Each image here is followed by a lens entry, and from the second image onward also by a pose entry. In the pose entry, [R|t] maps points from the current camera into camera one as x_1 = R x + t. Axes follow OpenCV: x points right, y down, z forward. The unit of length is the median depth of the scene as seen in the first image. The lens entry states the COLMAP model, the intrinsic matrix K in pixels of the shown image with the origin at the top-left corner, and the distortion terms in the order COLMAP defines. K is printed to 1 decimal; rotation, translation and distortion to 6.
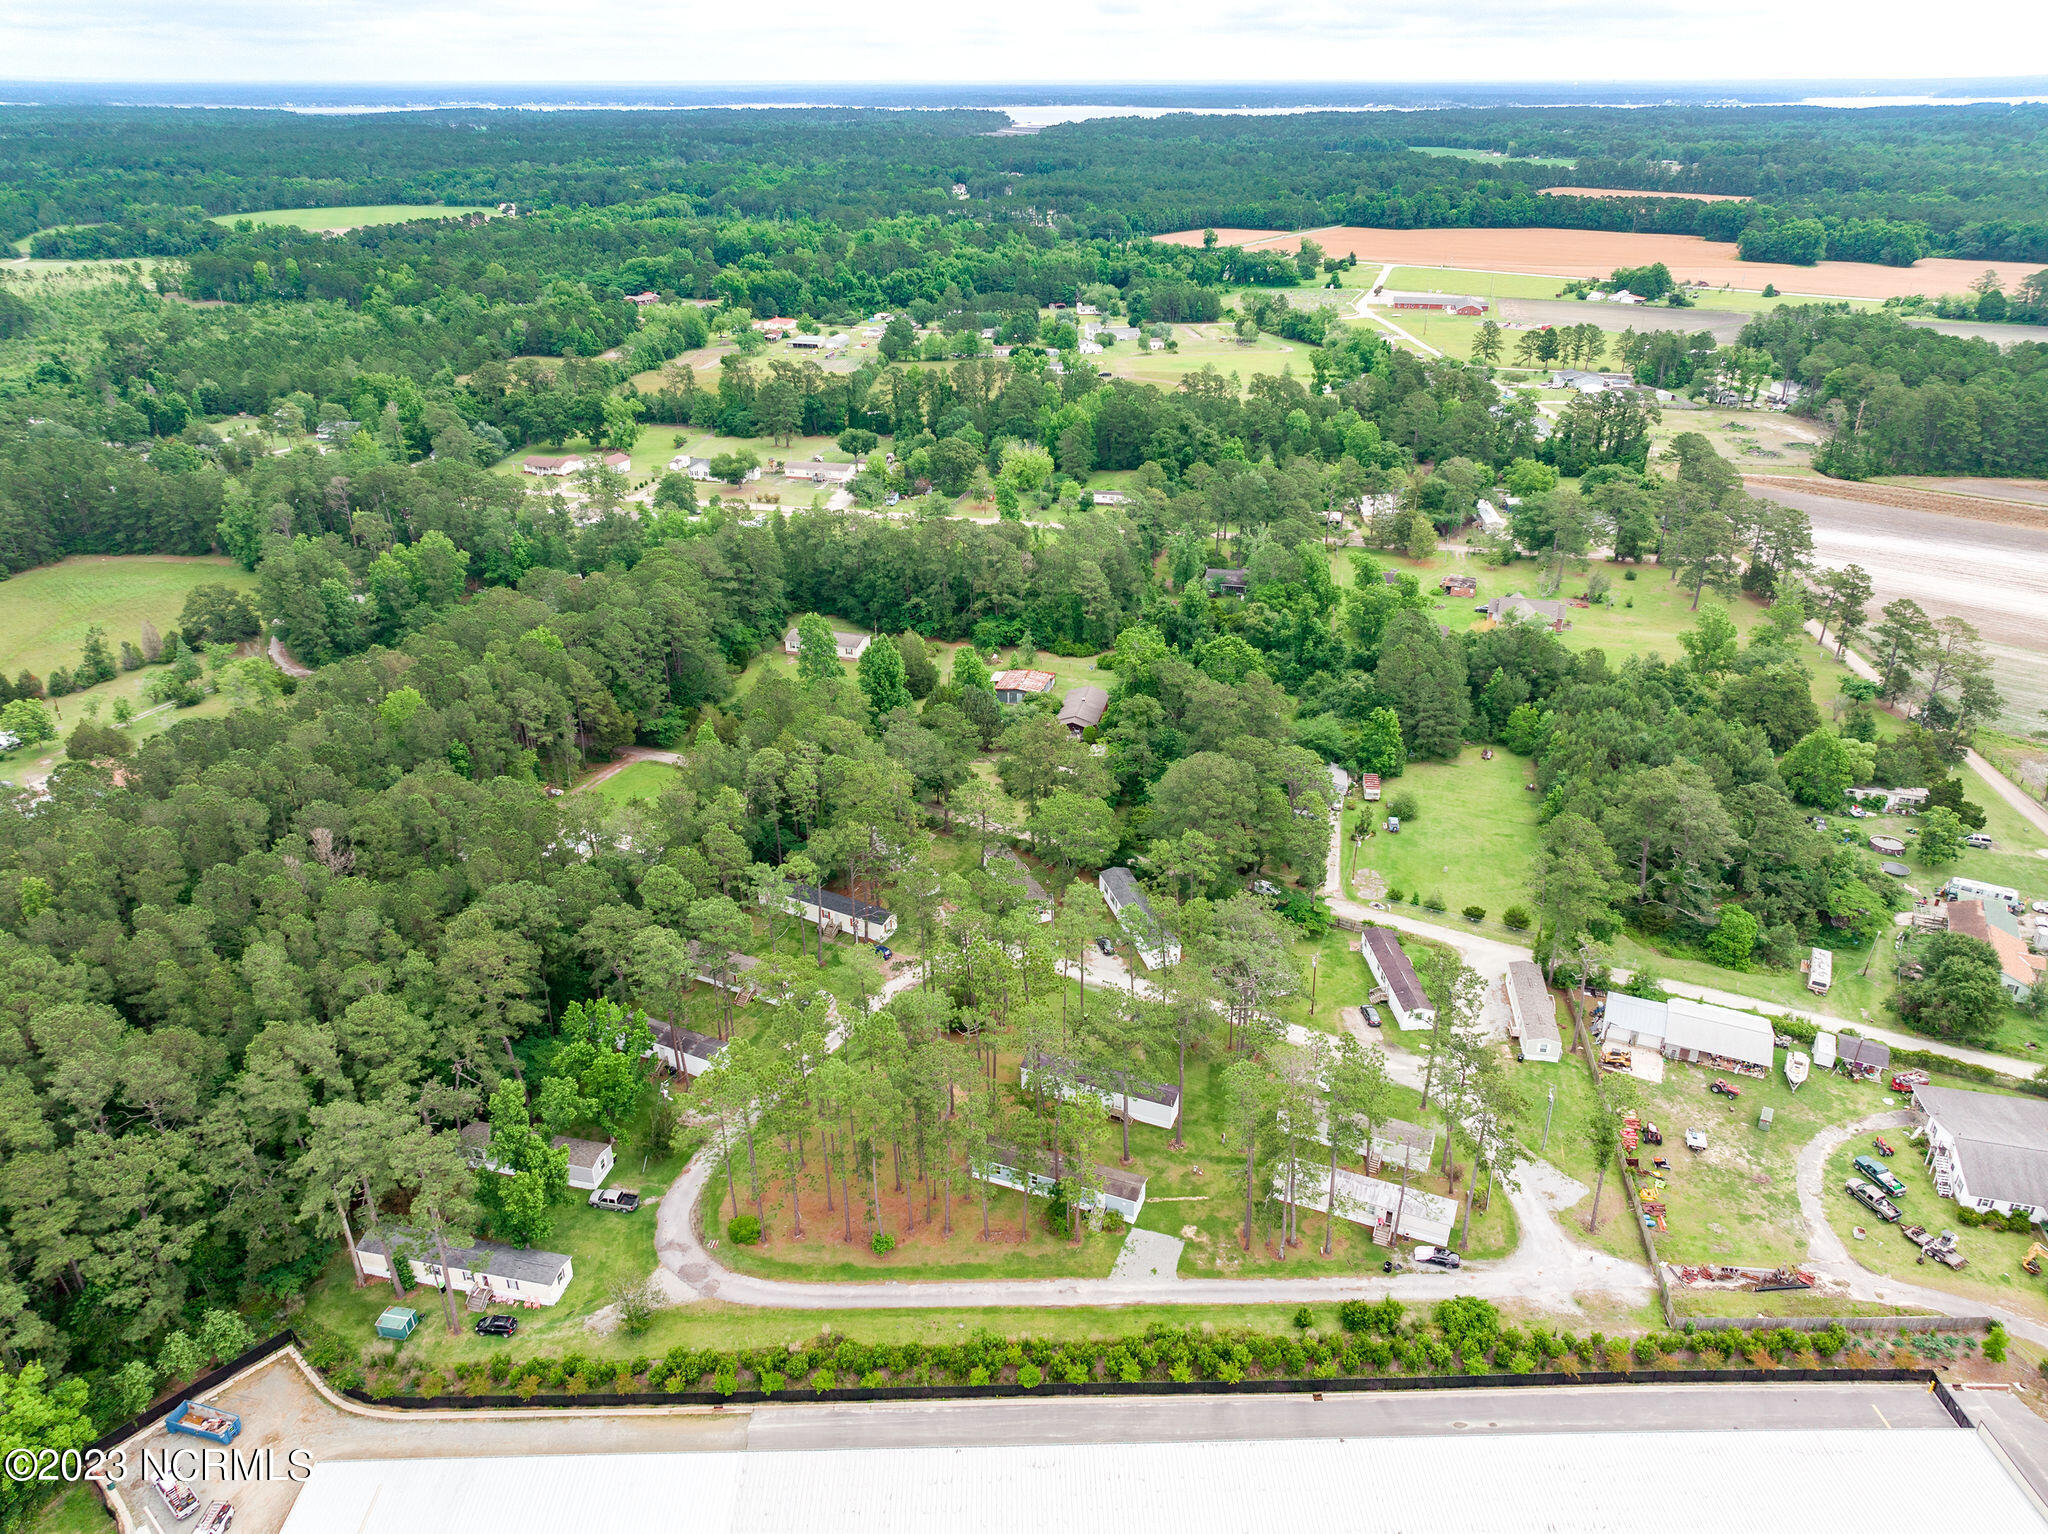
lens RADIAL K [[1425.7, 0, 1030.0], [0, 1425.7, 759.9], [0, 0, 1]] dist [-0.009739, 0.015940]
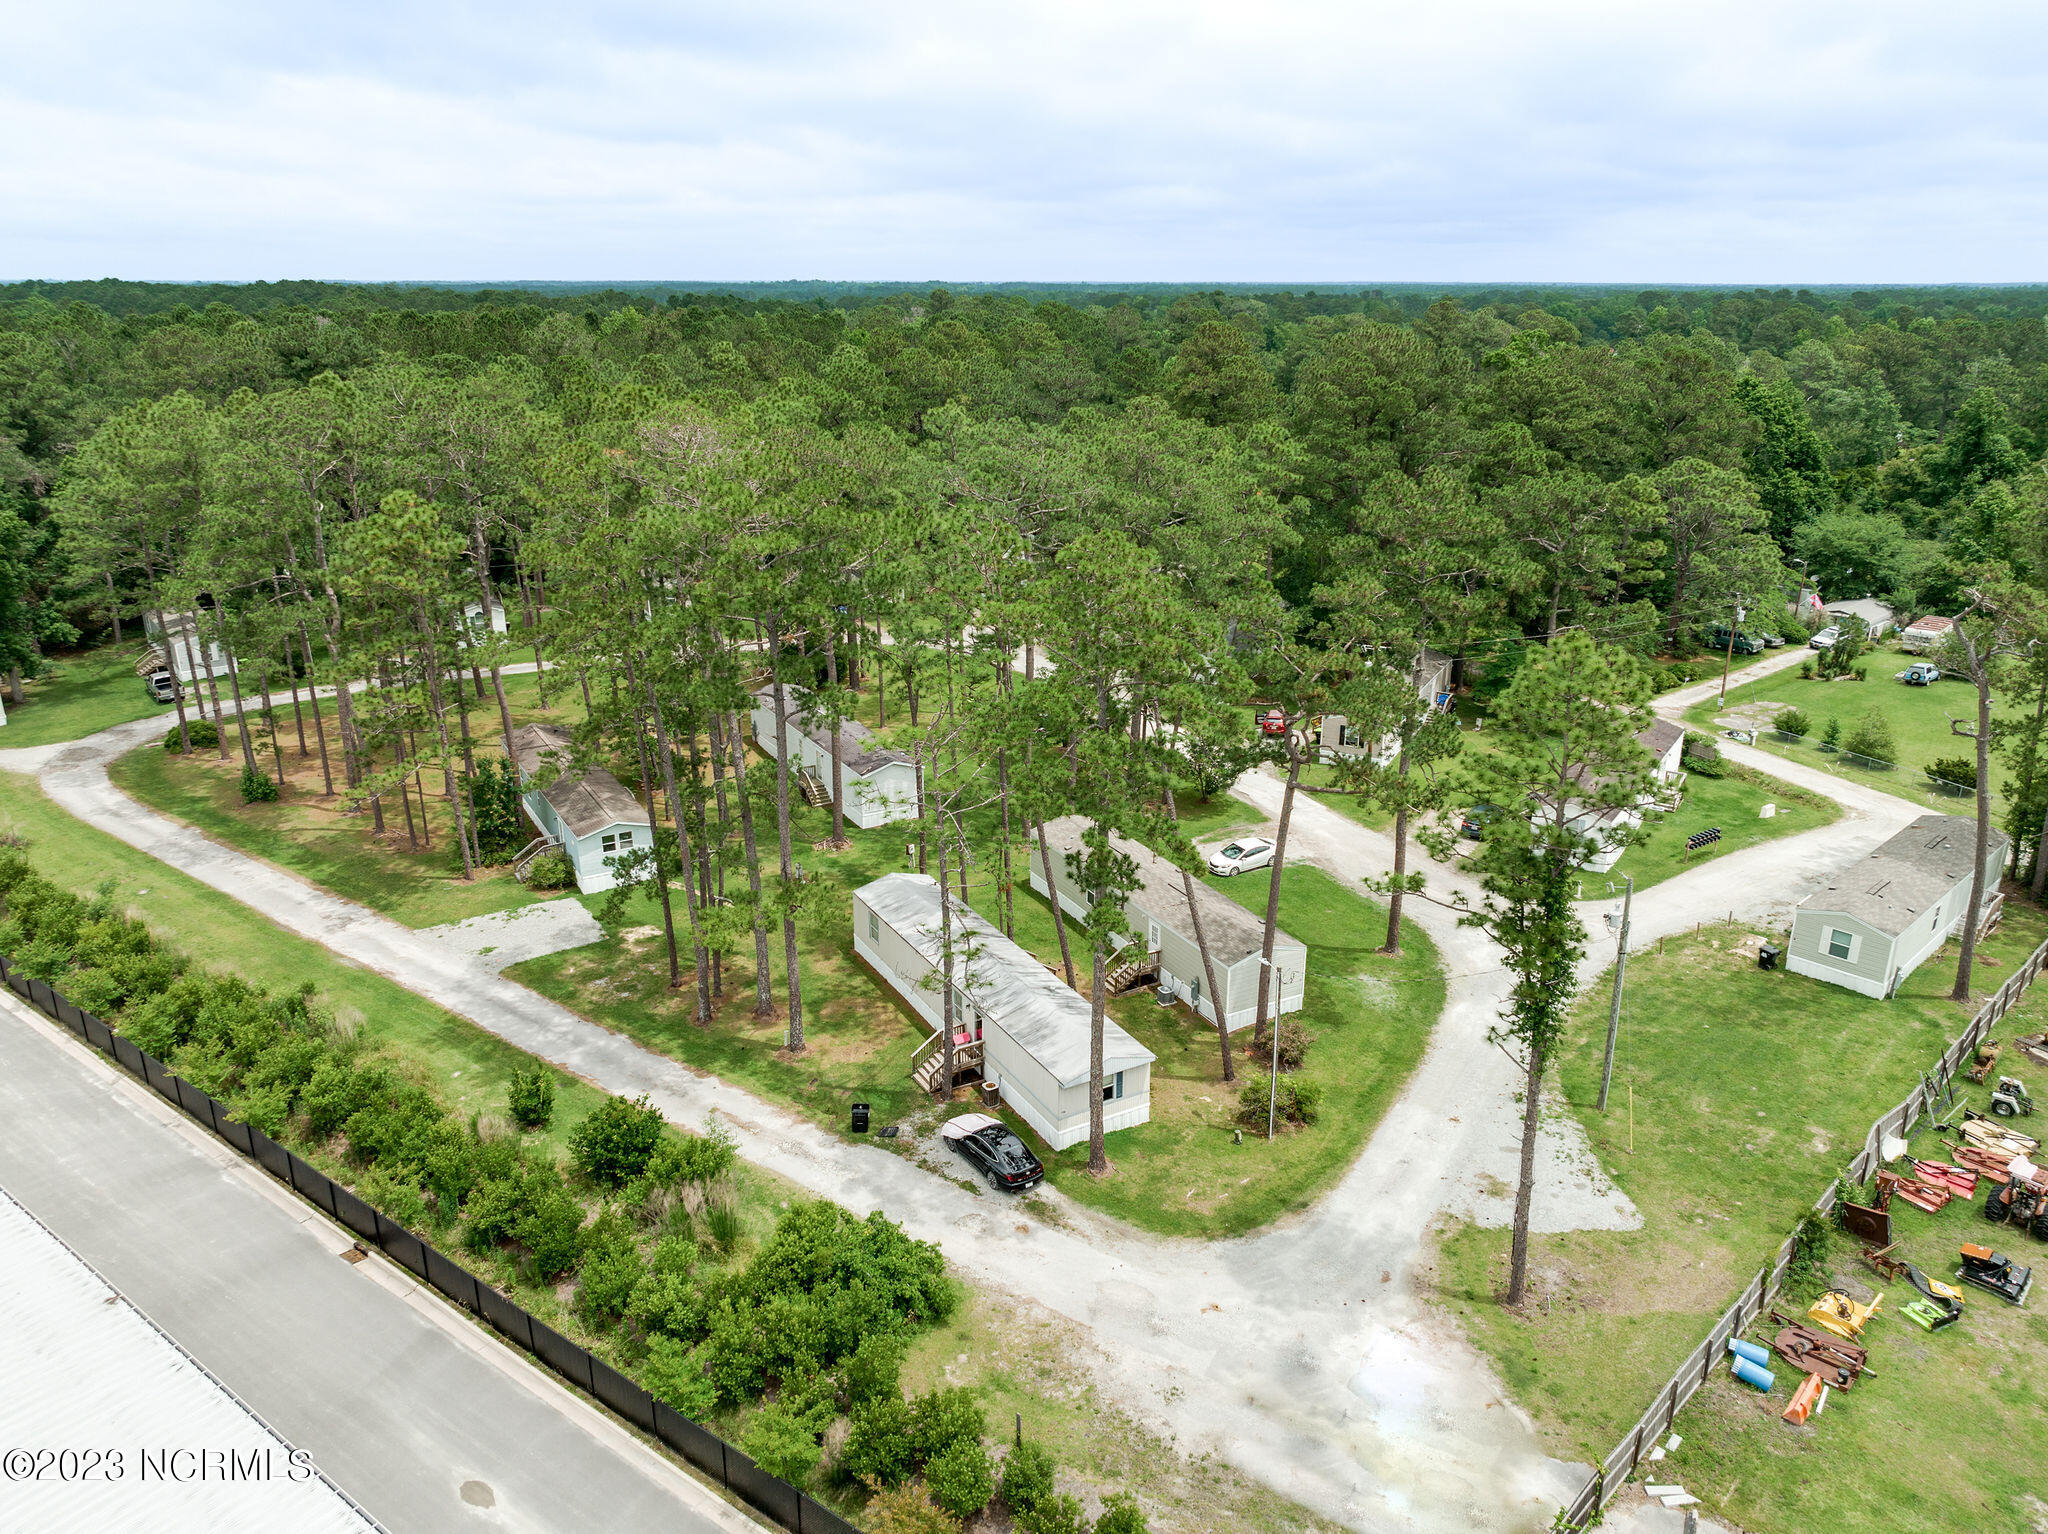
lens RADIAL K [[1425.7, 0, 1026.6], [0, 1425.7, 768.2], [0, 0, 1]] dist [-0.009739, 0.015940]
pose [[0.789821, 0.201318, -0.579357, 0.366154], [-0.266733, 0.963338, -0.028884, 0.207274], [0.552301, 0.177346, 0.814562, 0.548072]]
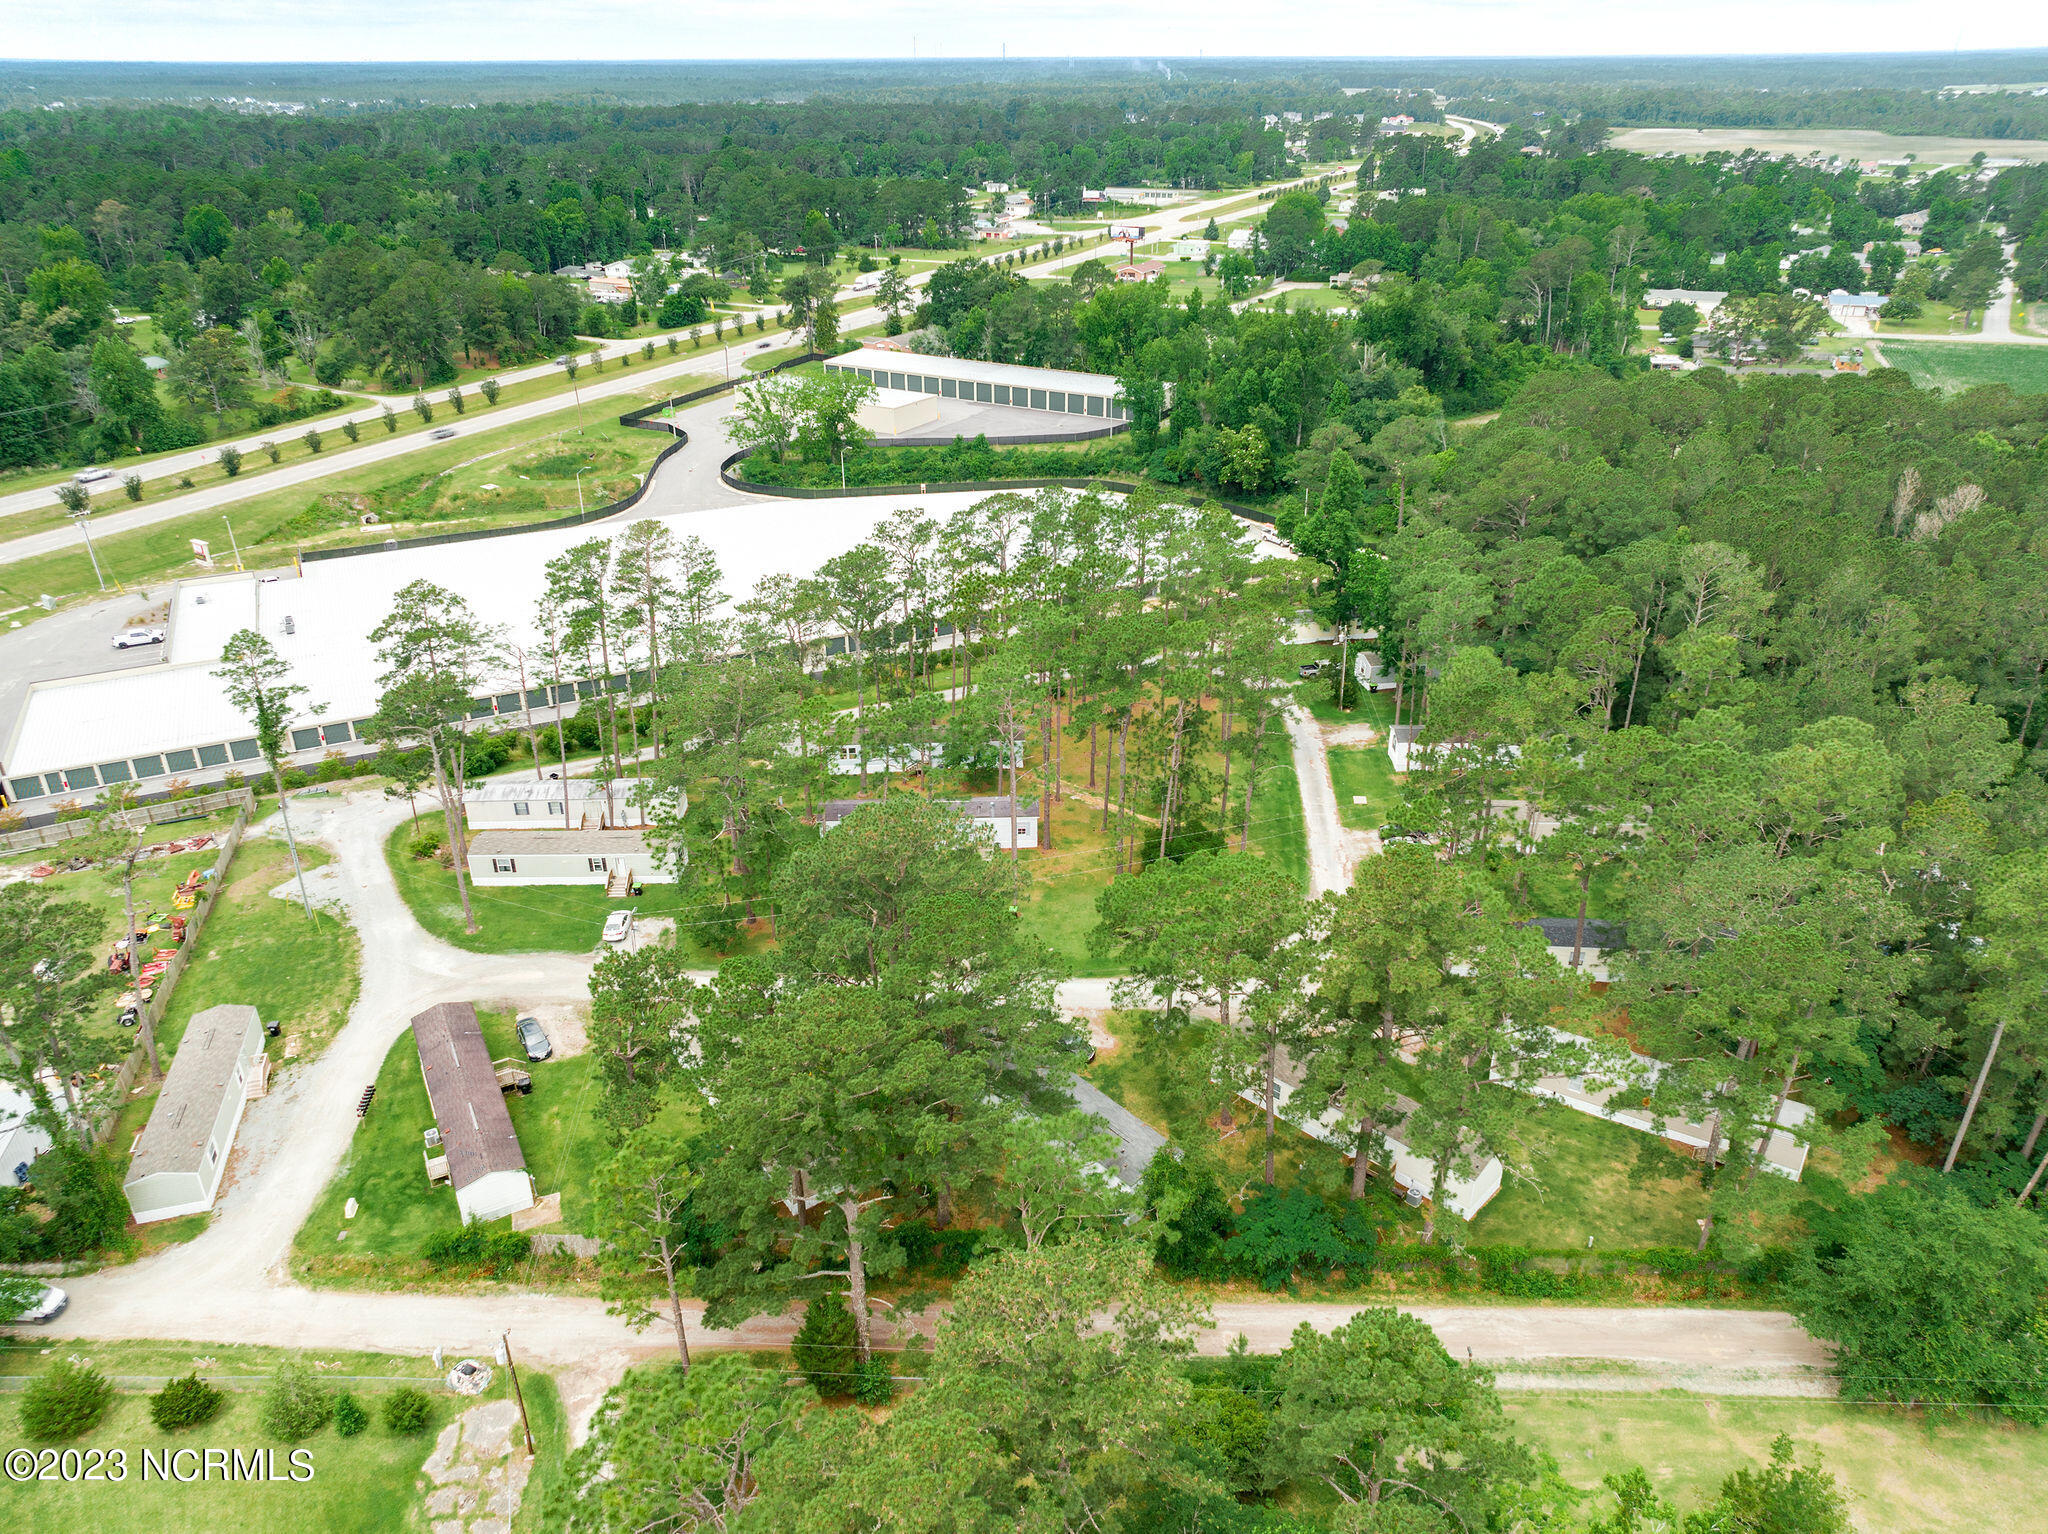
lens RADIAL K [[1425.7, 0, 1021.8], [0, 1425.7, 772.5], [0, 0, 1]] dist [-0.009739, 0.015940]
pose [[-0.910424, 0.191138, -0.366871, 0.241621], [-0.175533, 0.624561, 0.760994, -0.317746], [0.374589, 0.757225, -0.535065, 1.239512]]
